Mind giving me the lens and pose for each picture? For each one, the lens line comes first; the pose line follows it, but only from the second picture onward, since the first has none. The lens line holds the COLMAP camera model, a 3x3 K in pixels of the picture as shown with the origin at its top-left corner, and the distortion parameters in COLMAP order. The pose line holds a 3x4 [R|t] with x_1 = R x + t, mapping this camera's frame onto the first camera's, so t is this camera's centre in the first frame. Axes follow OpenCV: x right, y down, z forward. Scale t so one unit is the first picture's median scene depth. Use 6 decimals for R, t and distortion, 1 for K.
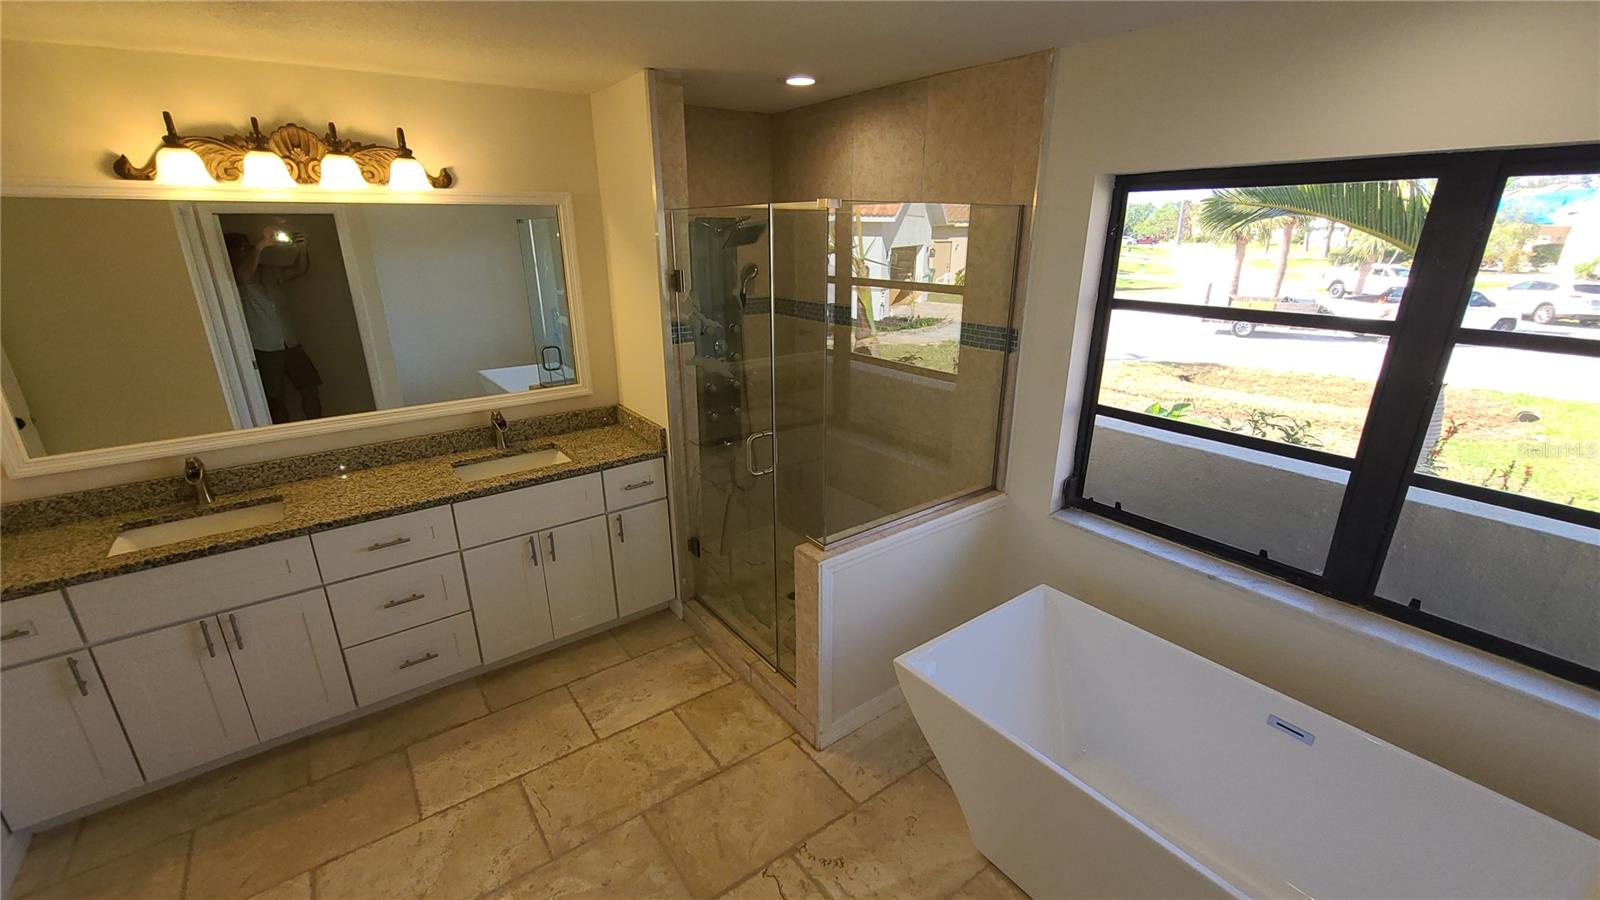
lens RADIAL K [[659.6, 0, 793.9], [0, 659.6, 456.3], [0, 0, 1]] dist [-0.000850, 0.000933]
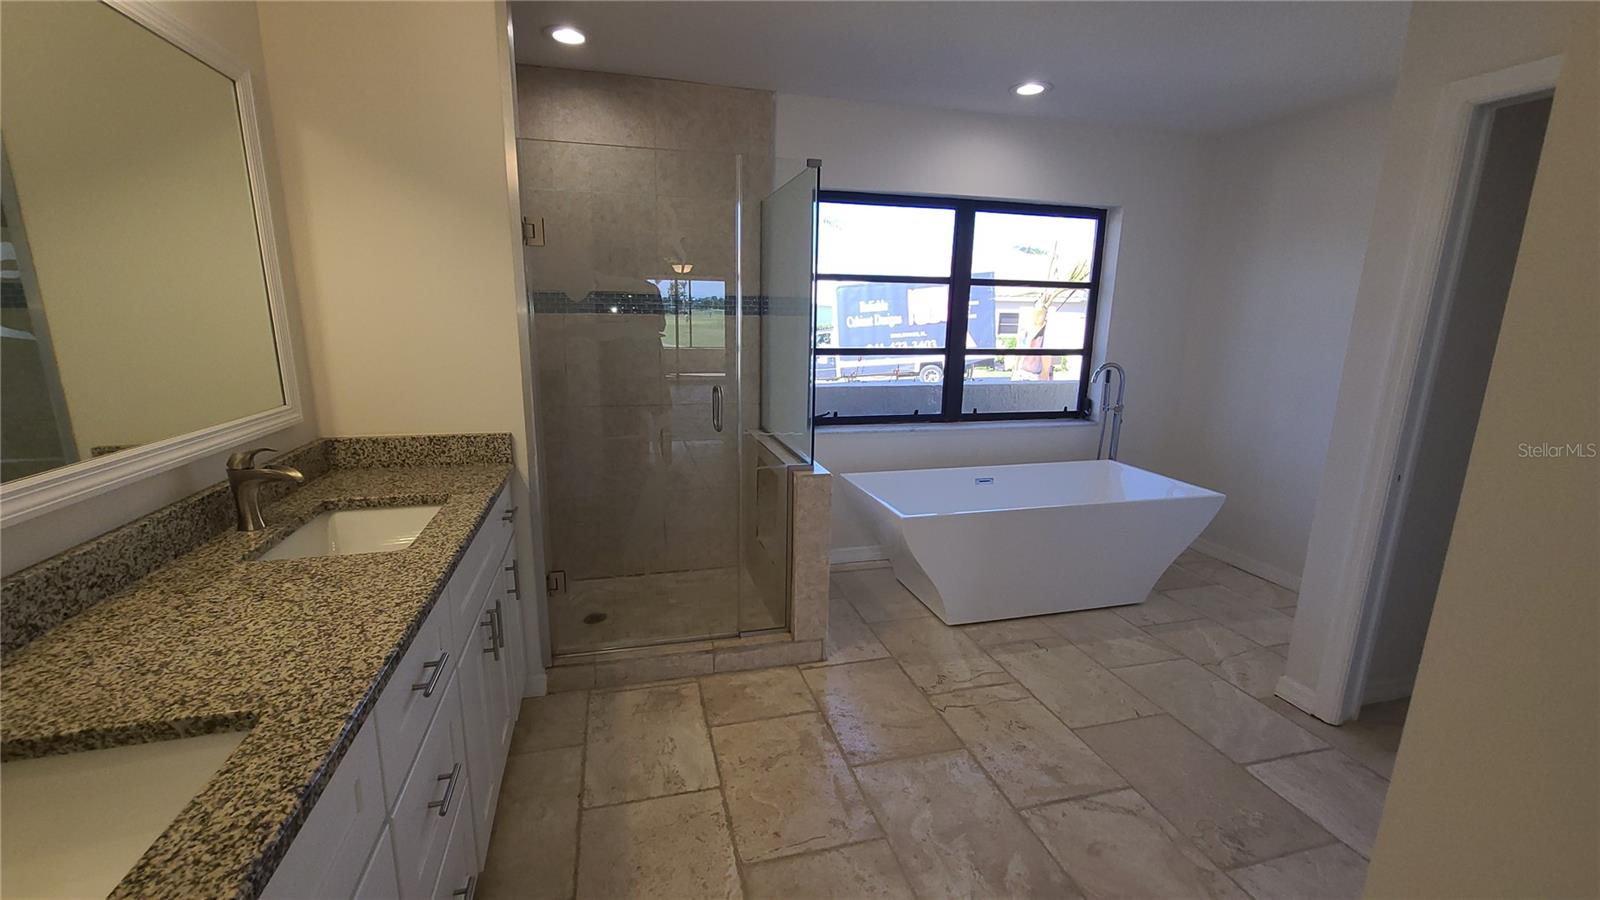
lens RADIAL K [[659.6, 0, 793.9], [0, 659.6, 456.3], [0, 0, 1]] dist [-0.000850, 0.000933]
pose [[0.365195, -0.189496, 0.911440, -0.868405], [0.289704, 0.953582, 0.082179, 0.015787], [-0.884706, 0.234037, 0.403141, 0.495790]]
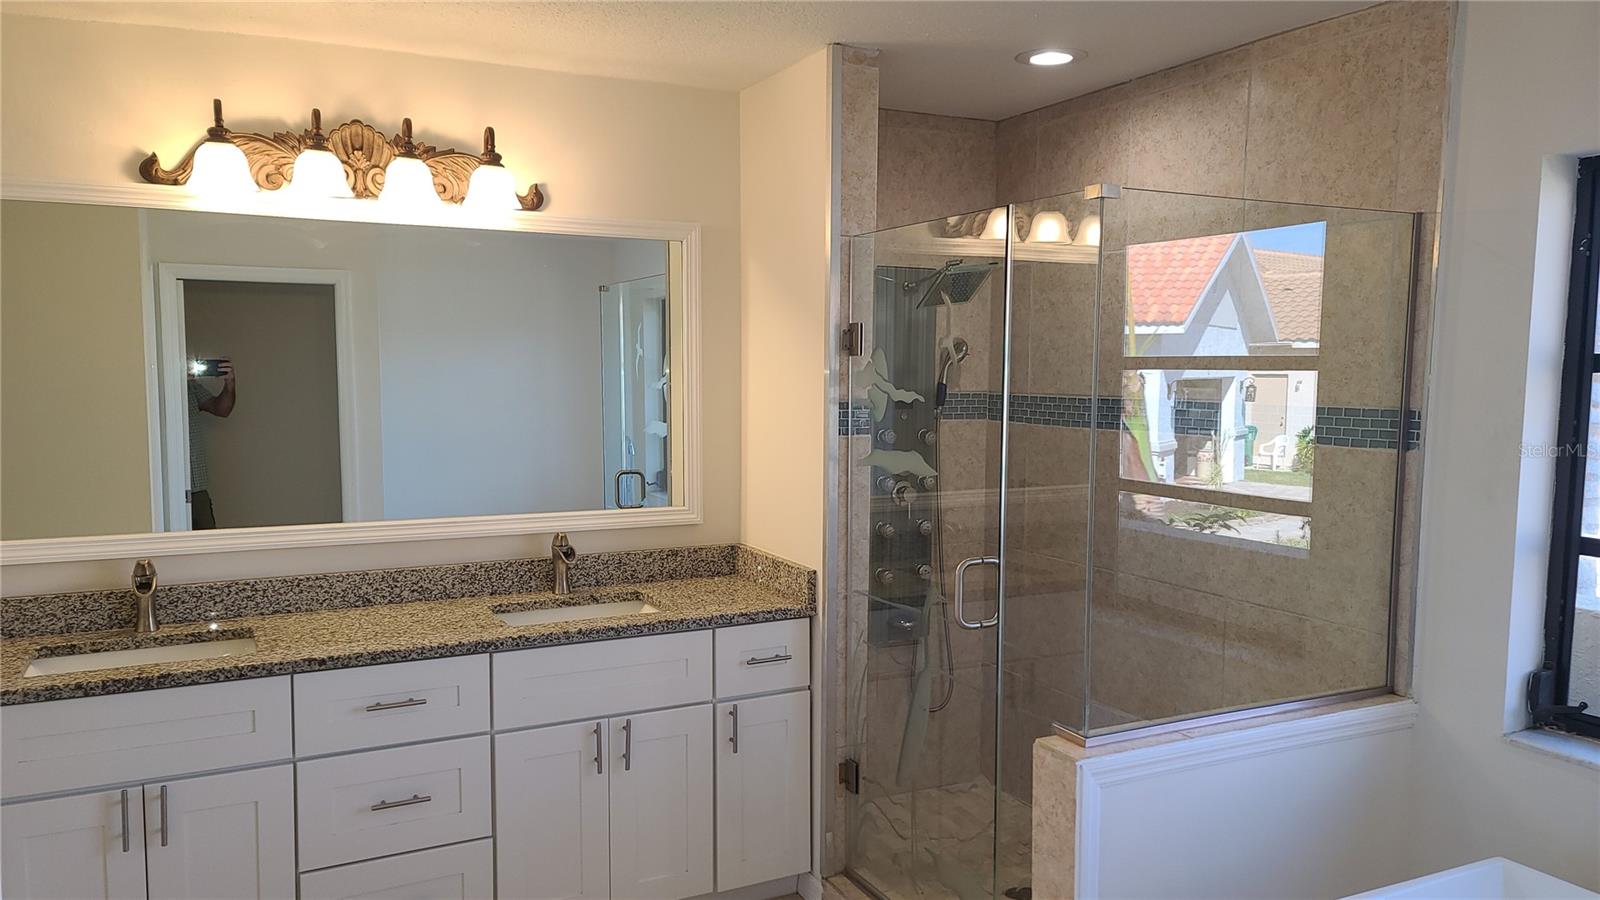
lens RADIAL K [[1163.6, 0, 803.0], [0, 1163.6, 476.6], [0, 0, 1]] dist [0.046409, -0.005521]
pose [[0.986164, 0.027098, -0.163544, -0.034200], [-0.064763, 0.971125, -0.229614, 0.143613], [0.152599, 0.237028, 0.959443, -0.091770]]
